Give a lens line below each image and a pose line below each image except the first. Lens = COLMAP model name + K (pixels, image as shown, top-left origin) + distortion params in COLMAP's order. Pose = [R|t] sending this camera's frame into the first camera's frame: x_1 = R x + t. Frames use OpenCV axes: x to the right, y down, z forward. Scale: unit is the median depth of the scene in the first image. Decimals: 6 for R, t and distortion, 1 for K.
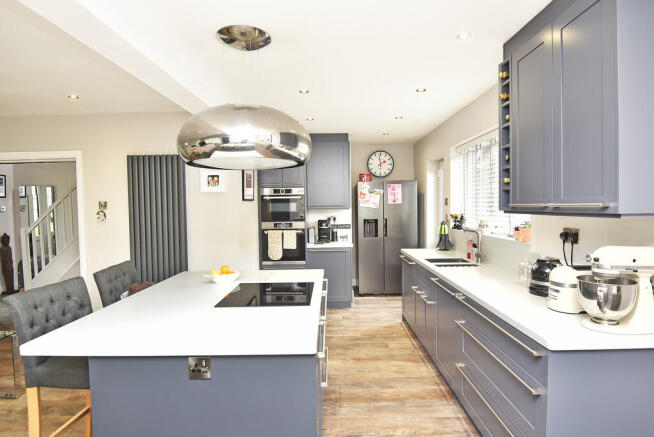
lens RADIAL K [[373.1, 0, 329.0], [0, 373.1, 221.6], [0, 0, 1]] dist [0.005238, 0.000145]
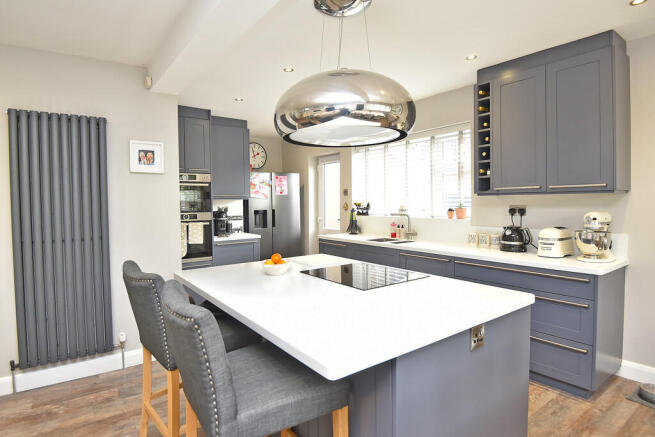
lens RADIAL K [[360.1, 0, 327.3], [0, 360.1, 212.5], [0, 0, 1]] dist [-0.021673, -0.001136]
pose [[0.802318, -0.014720, 0.596715, -0.354820], [0.028419, 0.999504, -0.013555, 0.020090], [-0.596220, 0.027833, 0.802339, 0.142996]]
